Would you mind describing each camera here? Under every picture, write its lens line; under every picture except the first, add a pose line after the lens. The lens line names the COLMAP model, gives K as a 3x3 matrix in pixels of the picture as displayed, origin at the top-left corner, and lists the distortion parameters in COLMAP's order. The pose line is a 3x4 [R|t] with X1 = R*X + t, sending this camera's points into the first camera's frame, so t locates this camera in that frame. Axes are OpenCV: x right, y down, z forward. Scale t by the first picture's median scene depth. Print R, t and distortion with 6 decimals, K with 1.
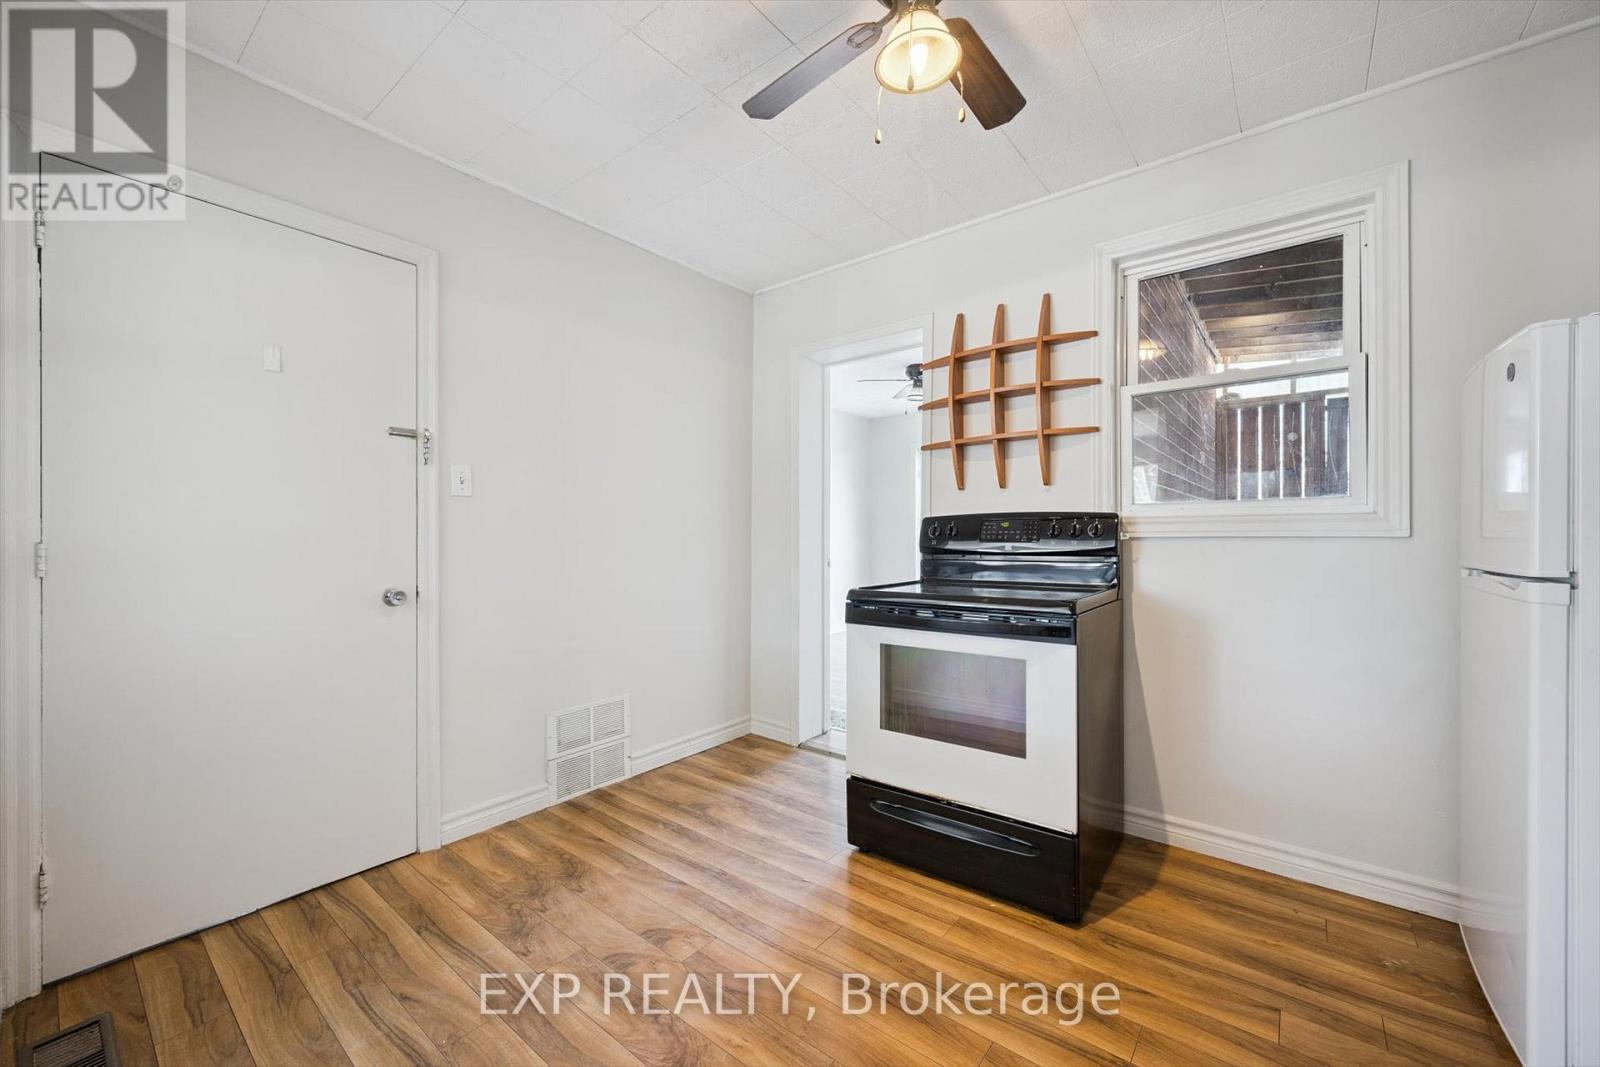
lens RADIAL K [[627.8, 0, 809.3], [0, 627.8, 536.2], [0, 0, 1]] dist [0.000589, -0.000365]
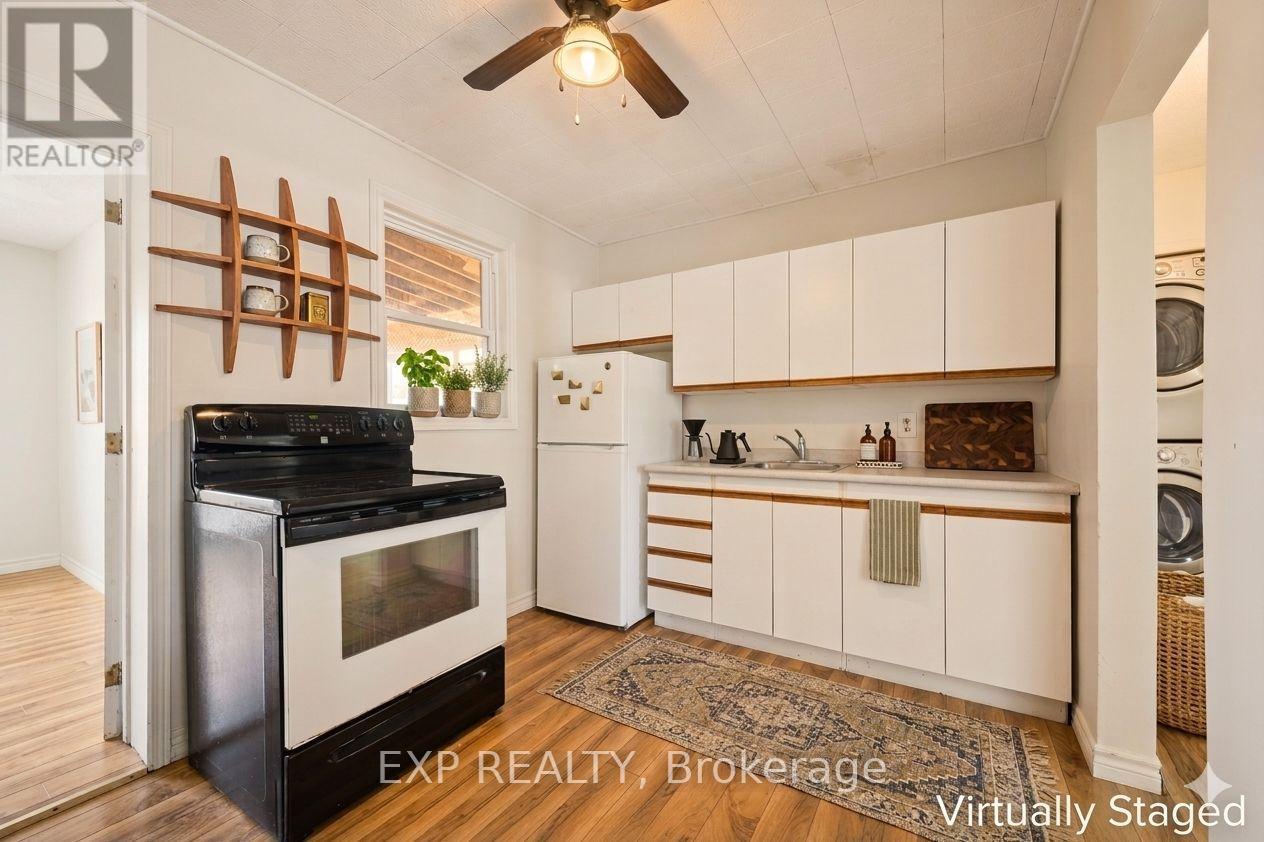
lens RADIAL K [[495.9, 0, 635.4], [0, 495.9, 430.2], [0, 0, 1]] dist [0.000589, -0.000365]
pose [[-0.097325, -0.002508, 0.995250, -0.498201], [-0.000103, 0.999997, 0.002510, 0.000273], [-0.995253, 0.000142, -0.097325, 0.579438]]
